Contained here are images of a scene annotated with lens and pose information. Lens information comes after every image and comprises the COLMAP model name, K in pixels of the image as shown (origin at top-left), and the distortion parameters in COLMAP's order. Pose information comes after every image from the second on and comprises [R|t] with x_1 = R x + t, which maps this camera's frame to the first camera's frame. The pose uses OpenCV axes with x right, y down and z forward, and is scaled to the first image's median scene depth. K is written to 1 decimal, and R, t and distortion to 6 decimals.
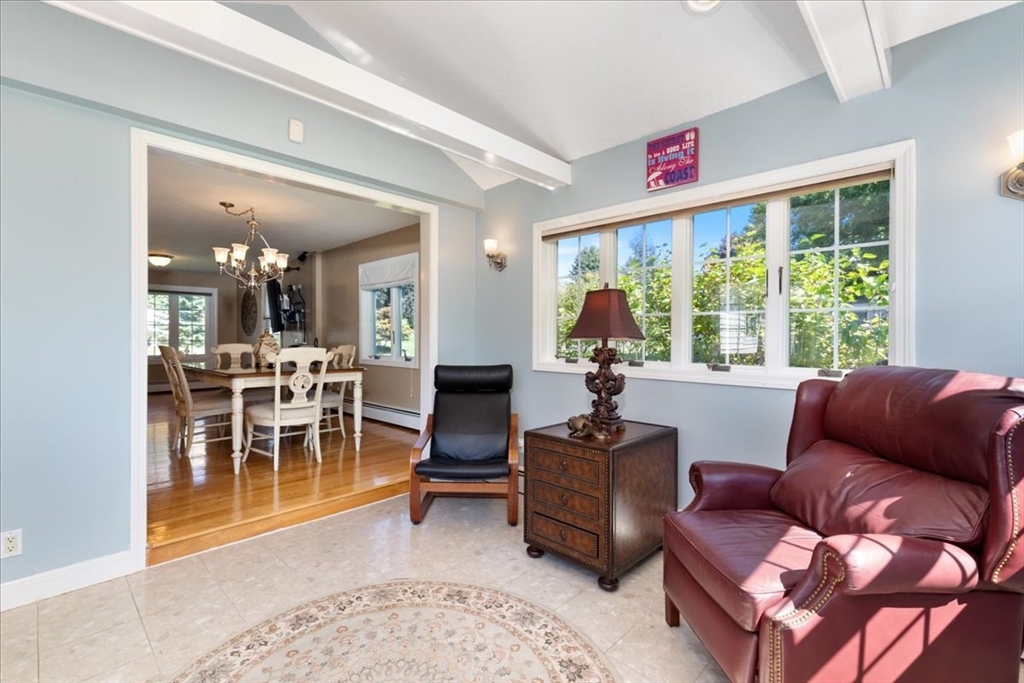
lens RADIAL K [[458.6, 0, 507.6], [0, 458.6, 340.4], [0, 0, 1]] dist [0.007388, -0.001113]
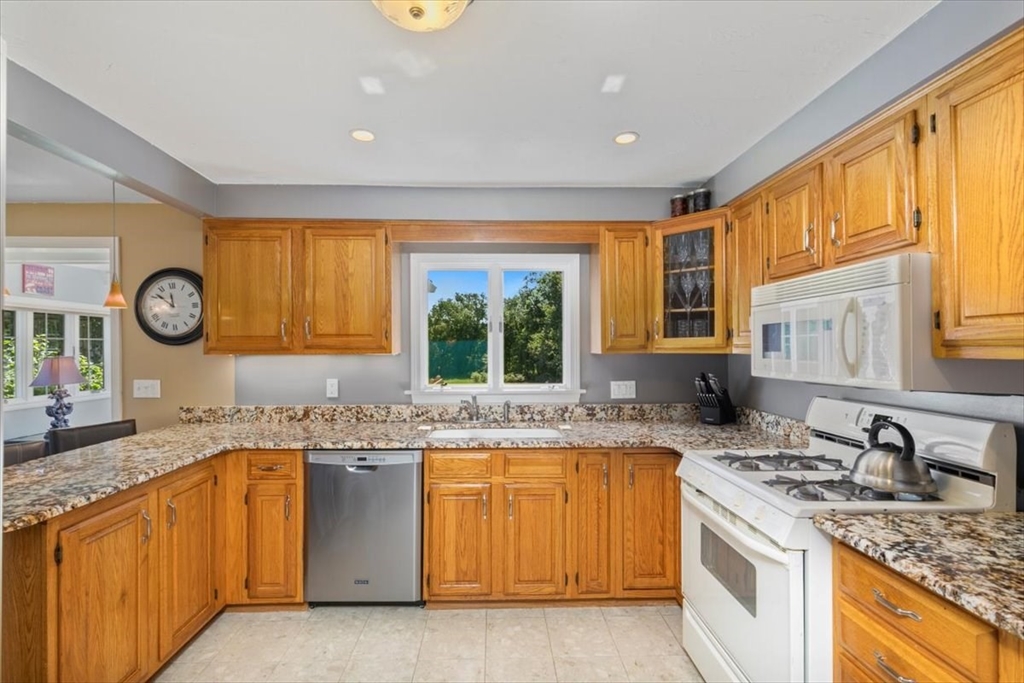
lens RADIAL K [[458.6, 0, 496.5], [0, 458.6, 344.1], [0, 0, 1]] dist [0.007388, -0.001113]
pose [[-0.710776, 0.005595, 0.703396, -0.797852], [0.008789, 0.999961, 0.000927, -0.051871], [-0.703363, 0.006841, -0.710798, 0.391816]]
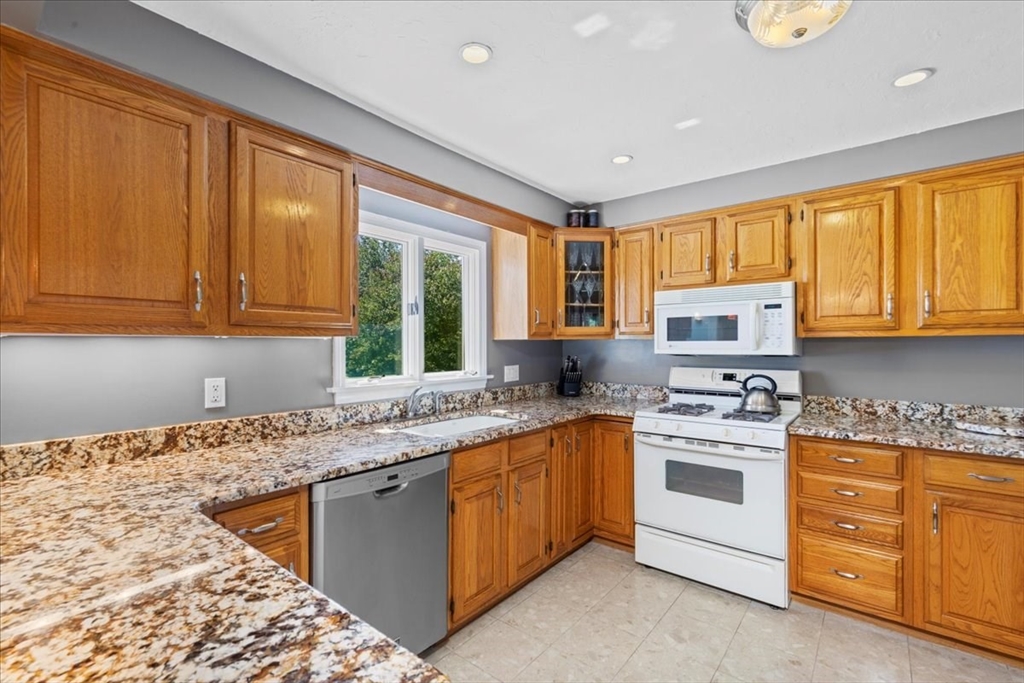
lens RADIAL K [[458.6, 0, 508.3], [0, 458.6, 341.4], [0, 0, 1]] dist [0.007388, -0.001113]
pose [[-0.996398, -0.000789, -0.084797, -0.543671], [-0.001136, 0.999991, 0.004038, -0.042728], [0.084793, 0.004120, -0.996390, 0.469563]]
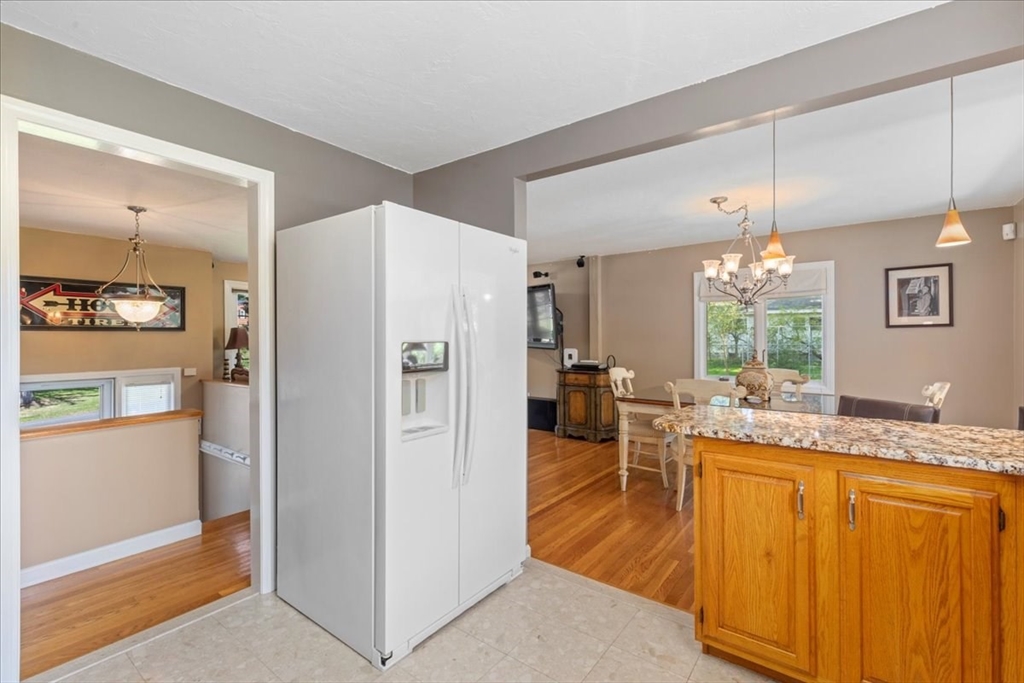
lens RADIAL K [[458.6, 0, 512.1], [0, 458.6, 339.2], [0, 0, 1]] dist [0.007388, -0.001113]
pose [[0.992331, -0.008899, 0.123291, -0.650007], [0.009527, 0.999944, -0.004503, -0.031156], [-0.123244, 0.005643, 0.992360, 0.153022]]
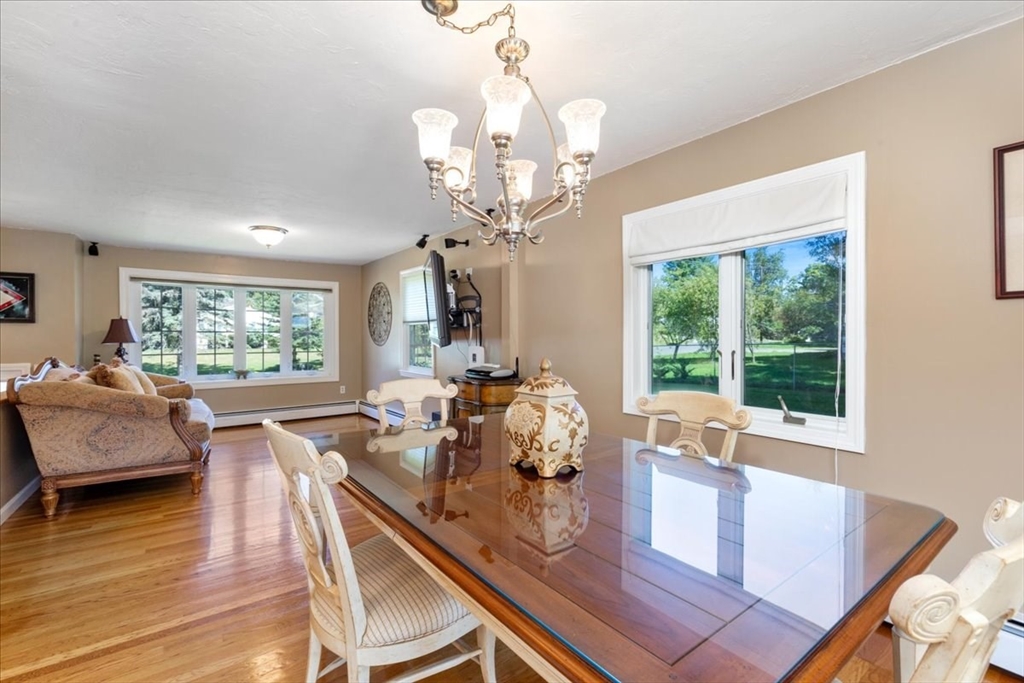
lens RADIAL K [[458.6, 0, 507.9], [0, 458.6, 340.1], [0, 0, 1]] dist [0.007388, -0.001113]
pose [[0.985543, -0.005693, -0.169327, -0.305767], [0.006180, 0.999978, 0.002350, -0.025066], [0.169310, -0.003362, 0.985557, 0.406852]]
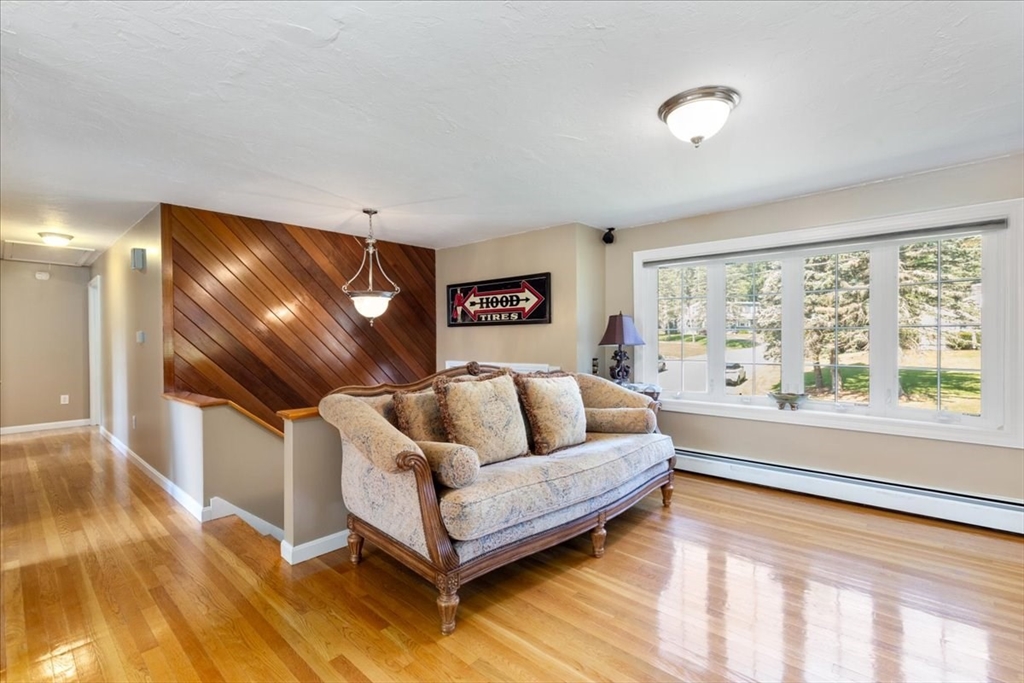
lens RADIAL K [[458.6, 0, 503.7], [0, 458.6, 337.6], [0, 0, 1]] dist [0.007388, -0.001113]
pose [[0.021340, -0.005652, -0.999756, -0.451279], [0.000296, 0.999984, -0.005647, -0.028999], [0.999772, -0.000176, 0.021342, 0.861424]]
